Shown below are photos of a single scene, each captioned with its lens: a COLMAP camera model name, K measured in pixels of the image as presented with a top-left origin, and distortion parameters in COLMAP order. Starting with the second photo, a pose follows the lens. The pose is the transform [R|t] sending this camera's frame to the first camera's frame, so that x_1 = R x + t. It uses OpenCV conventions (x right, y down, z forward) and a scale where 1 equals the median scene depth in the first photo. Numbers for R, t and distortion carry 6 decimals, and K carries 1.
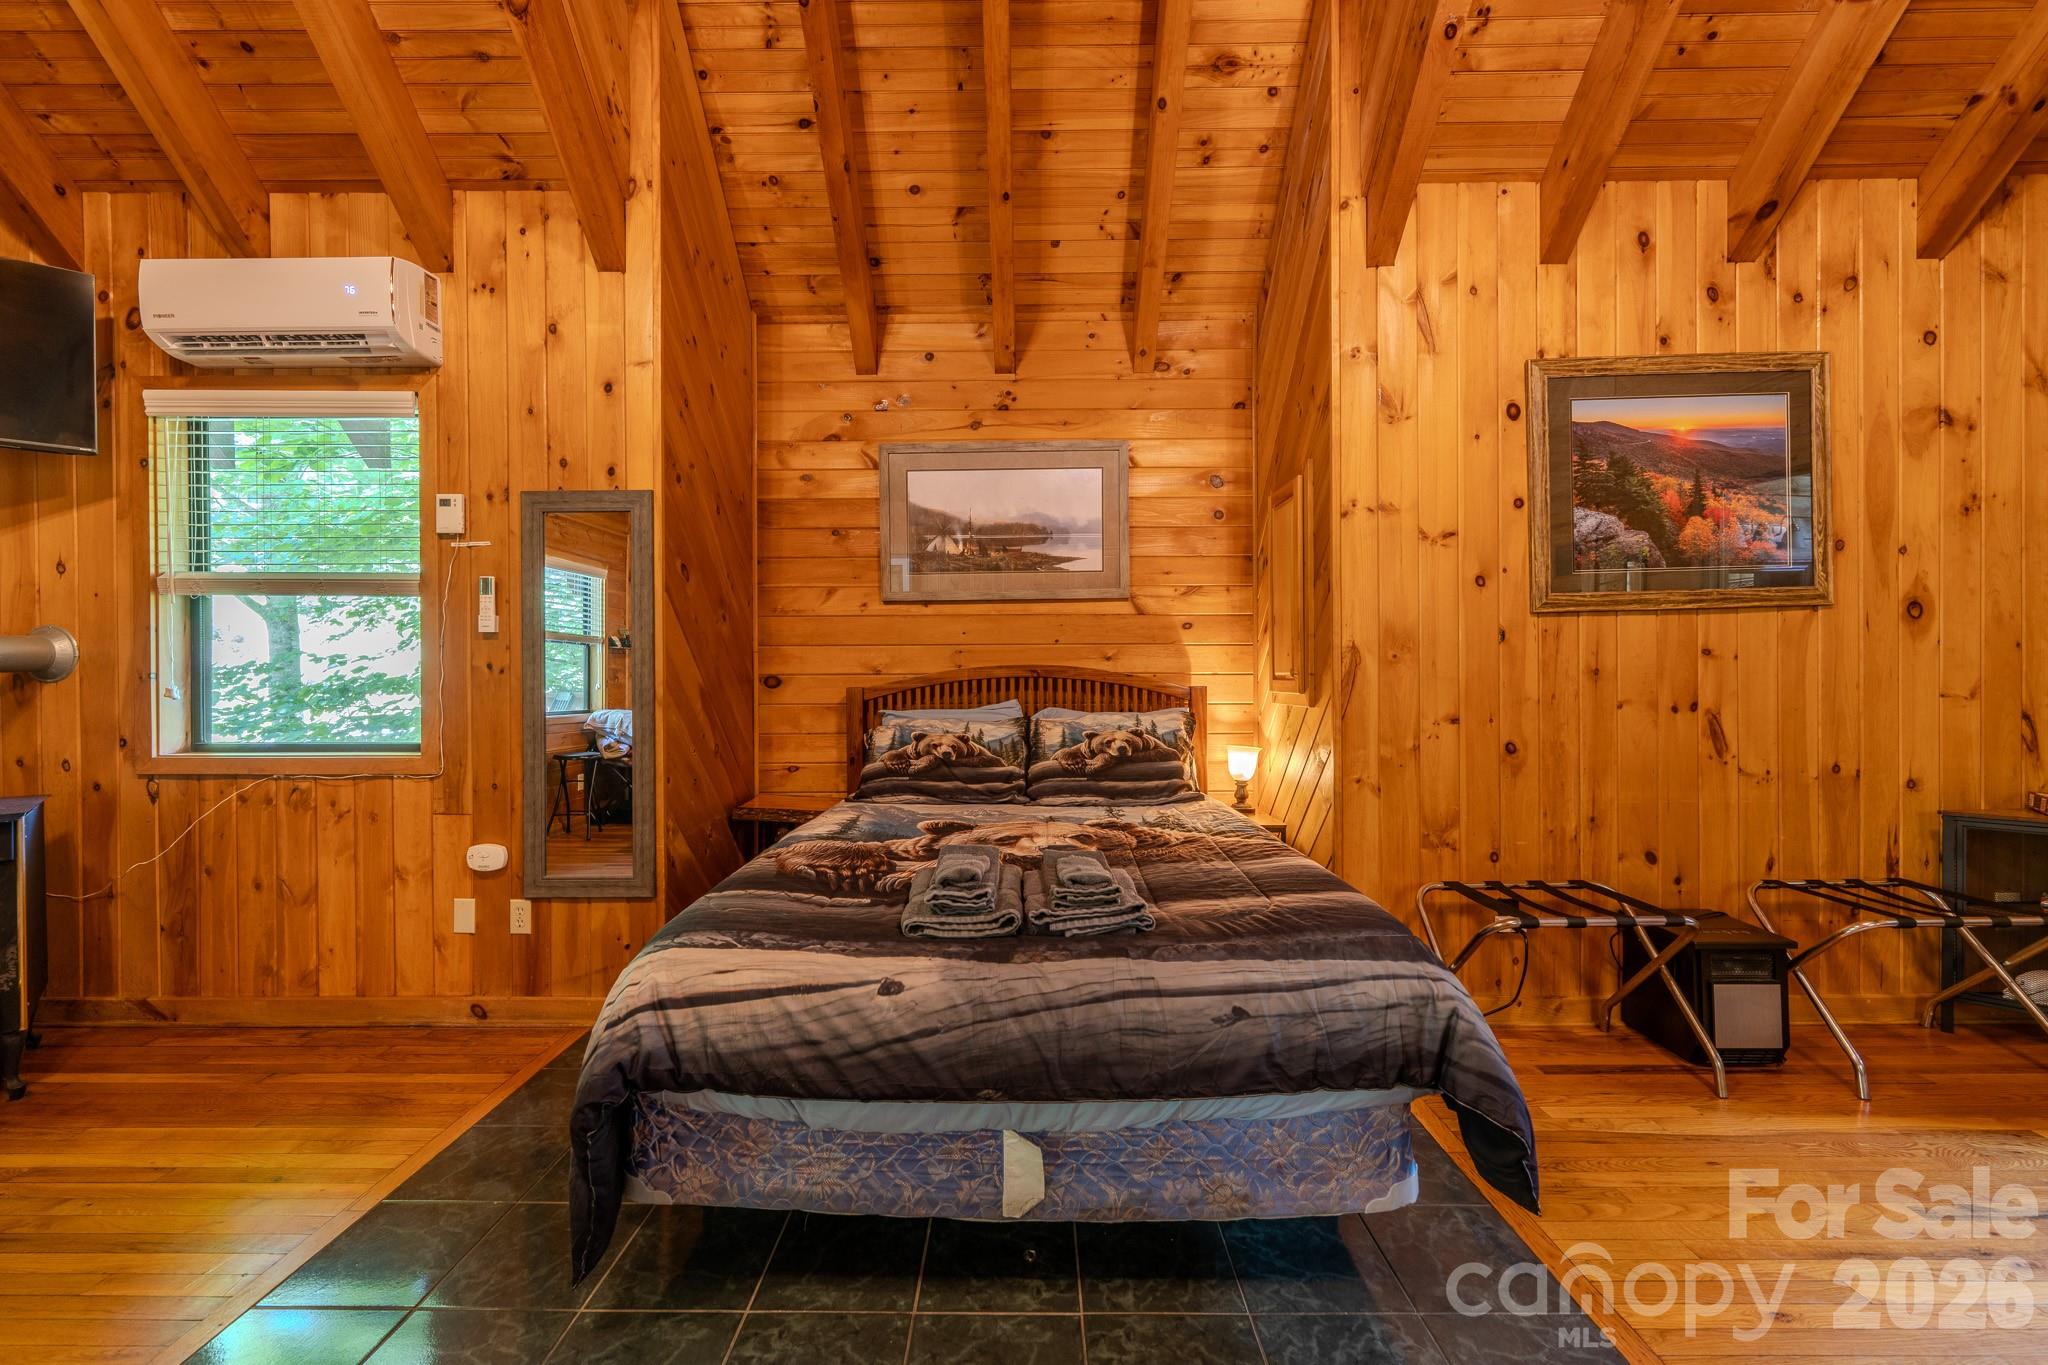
lens RADIAL K [[827.3, 0, 1019.9], [0, 827.3, 680.3], [0, 0, 1]] dist [-0.000888, 0.000083]
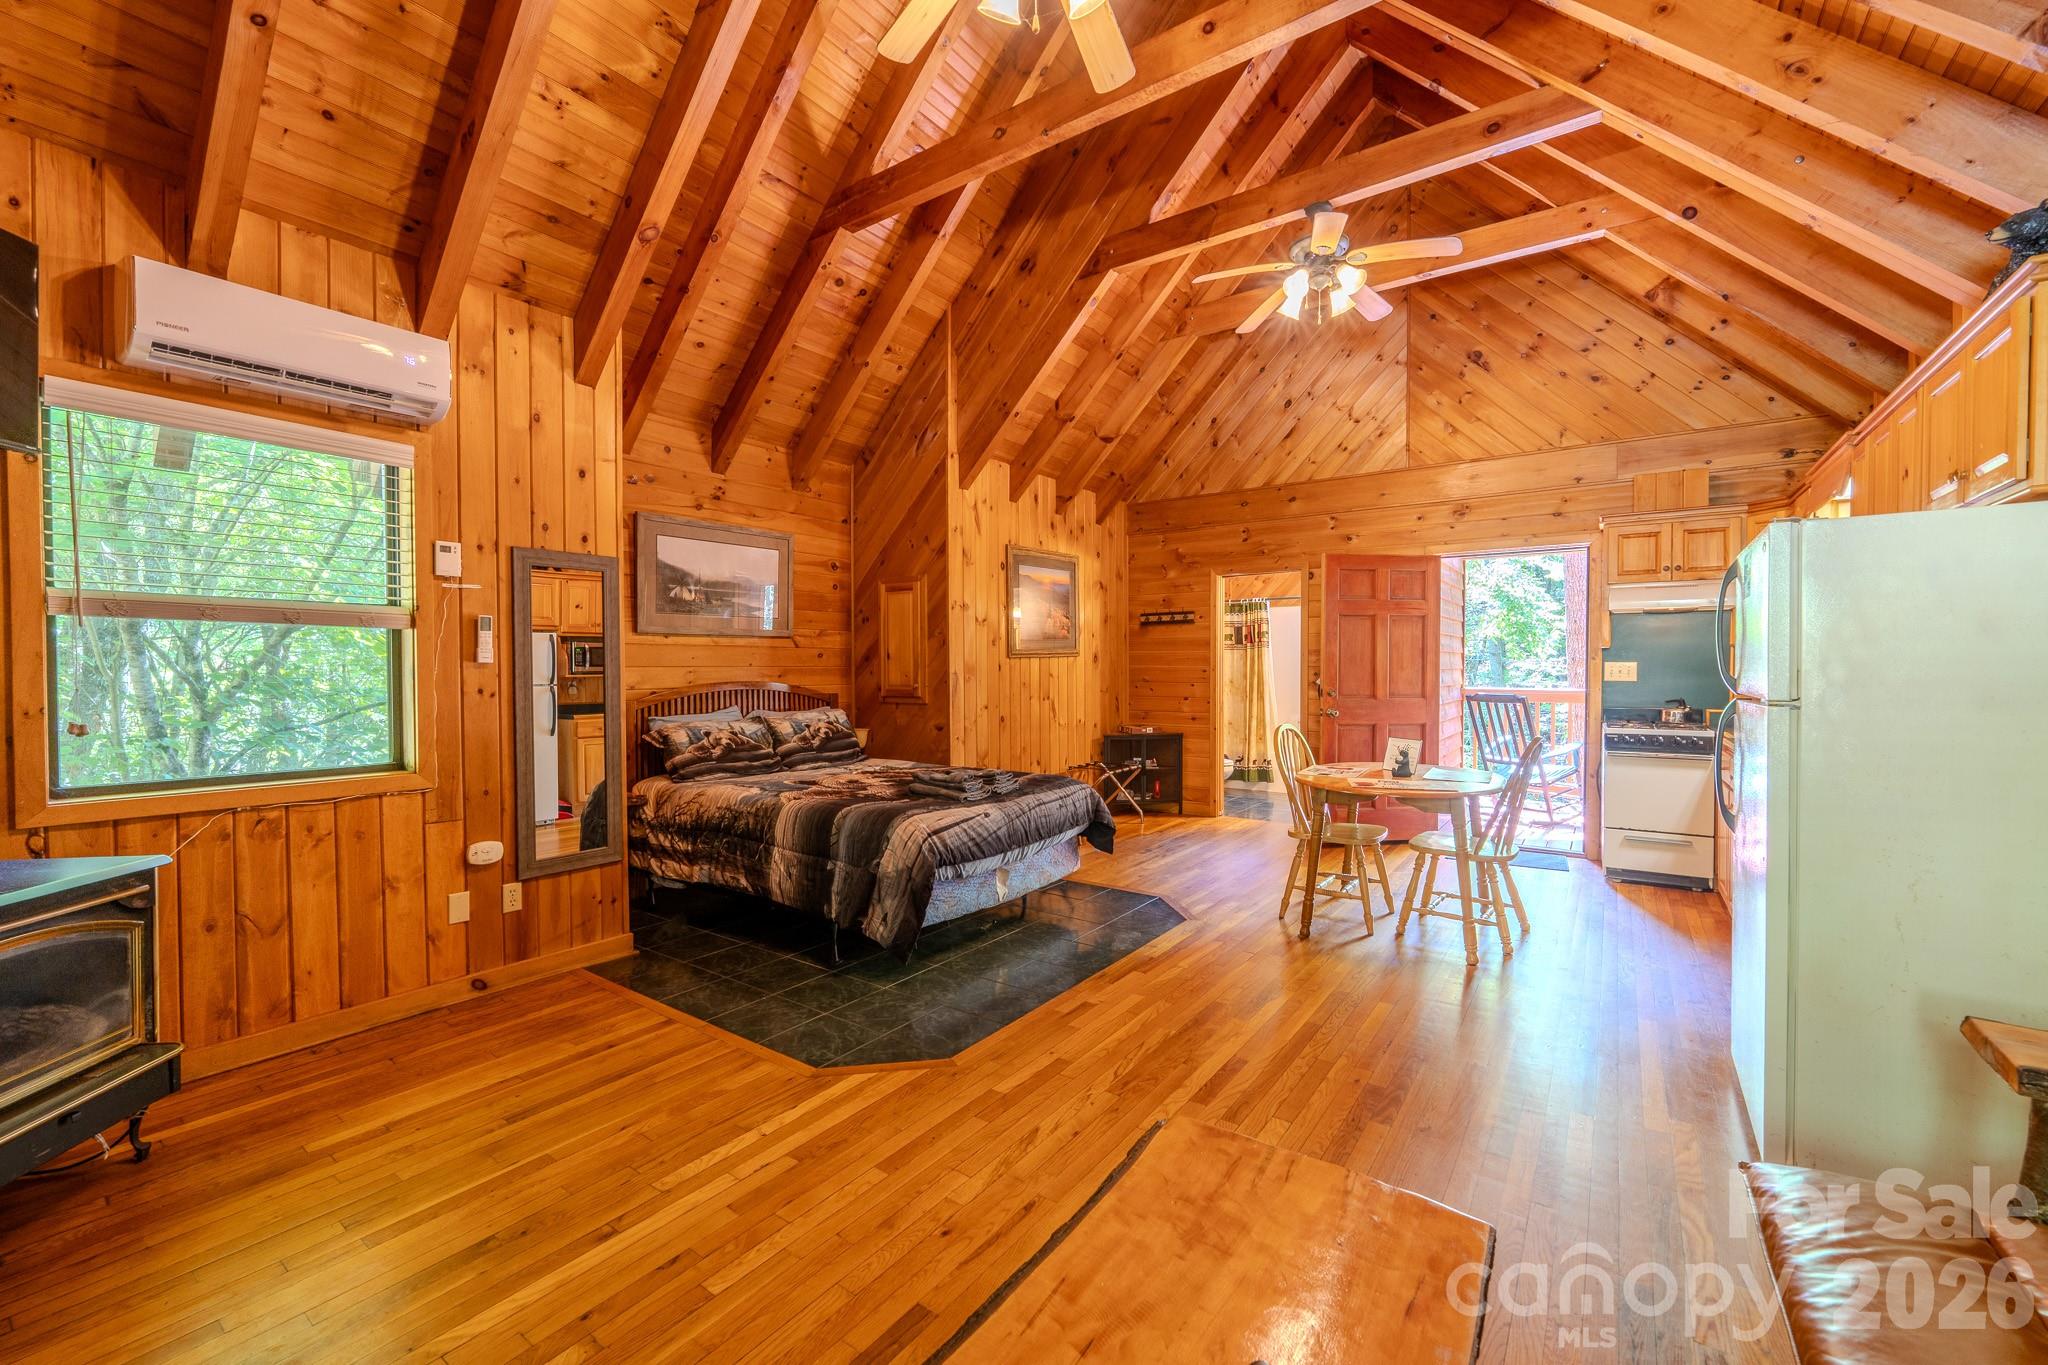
lens RADIAL K [[827.3, 0, 1025.9], [0, 827.3, 681.1], [0, 0, 1]] dist [-0.000888, 0.000083]
pose [[0.574517, -0.009953, 0.818432, -1.159980], [0.006156, 0.999950, 0.007840, -0.035741], [-0.818470, 0.000534, 0.574550, -0.311272]]
